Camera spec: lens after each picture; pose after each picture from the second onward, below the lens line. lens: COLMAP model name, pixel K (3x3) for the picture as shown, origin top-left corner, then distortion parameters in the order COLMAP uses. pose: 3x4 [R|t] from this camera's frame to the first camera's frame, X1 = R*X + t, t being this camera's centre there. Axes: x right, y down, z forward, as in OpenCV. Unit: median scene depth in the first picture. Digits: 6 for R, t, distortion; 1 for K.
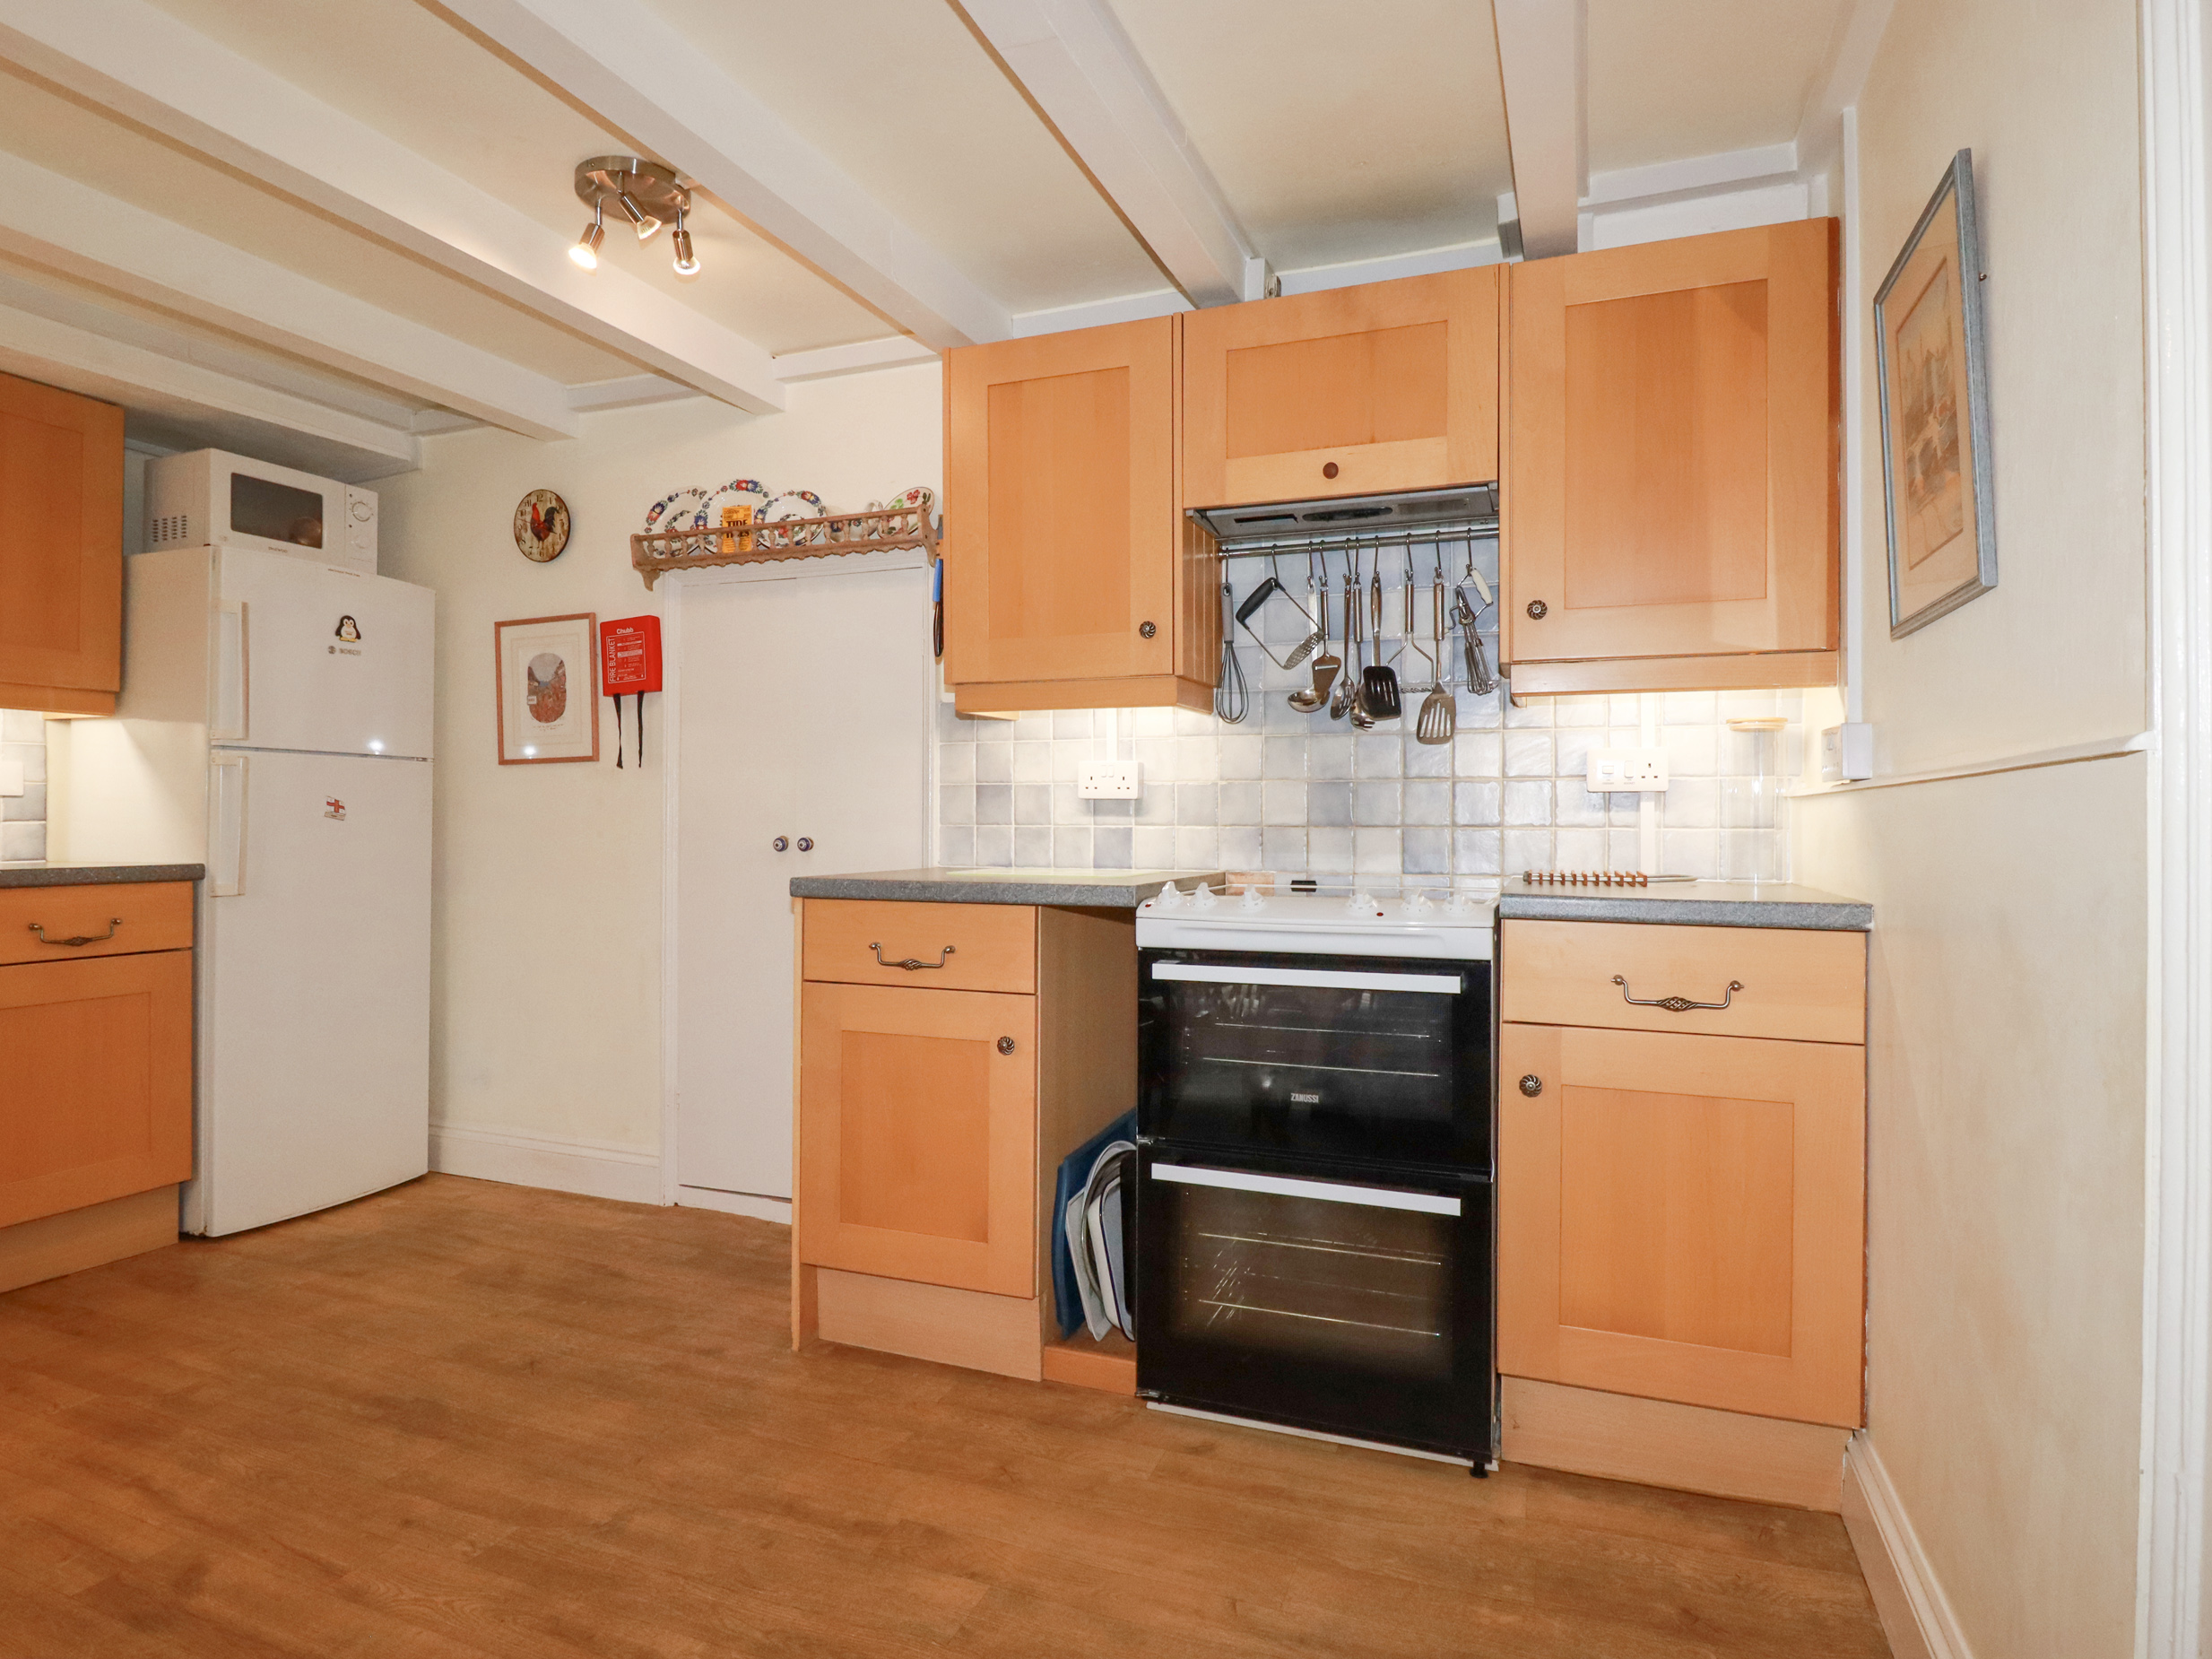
lens RADIAL K [[1208.8, 0, 1147.3], [0, 1208.8, 816.8], [0, 0, 1]] dist [-0.000902, -0.010824]
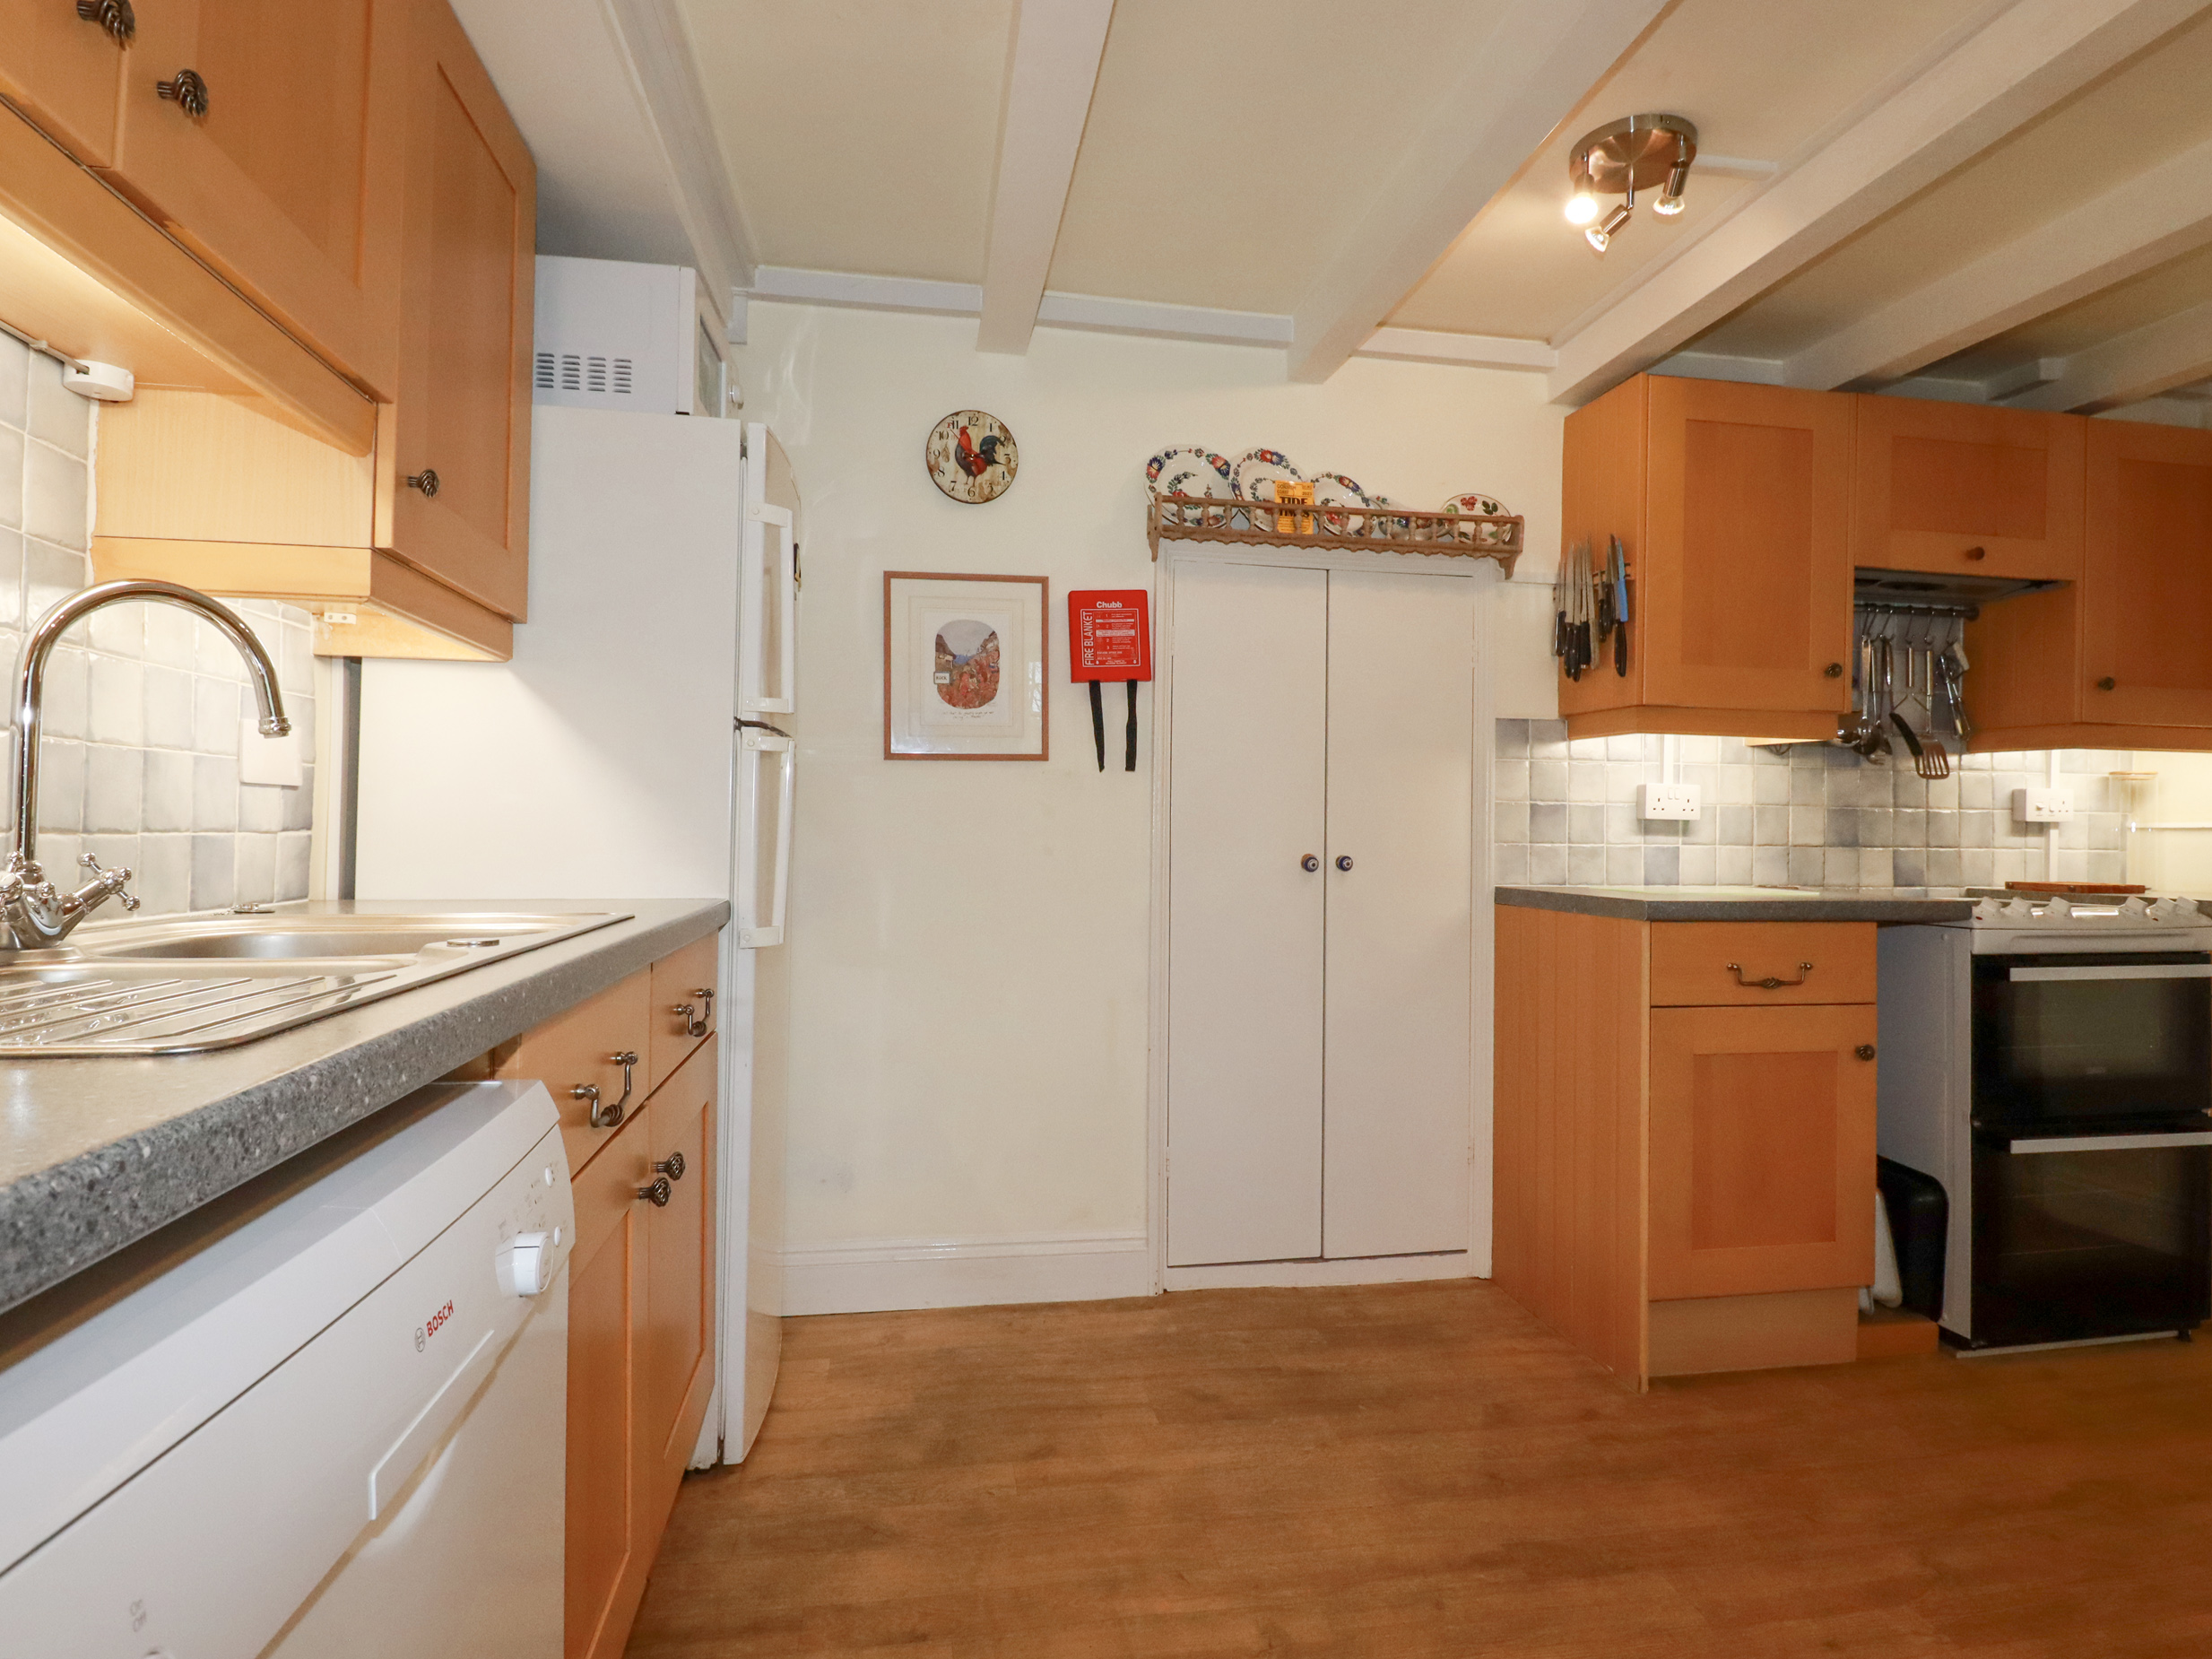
lens RADIAL K [[1208.8, 0, 1139.4], [0, 1208.8, 819.1], [0, 0, 1]] dist [-0.000902, -0.010824]
pose [[0.854954, 0.012178, 0.518562, -0.891130], [-0.011086, 0.999925, -0.005206, -0.004273], [-0.518586, -0.001298, 0.855024, 0.302222]]
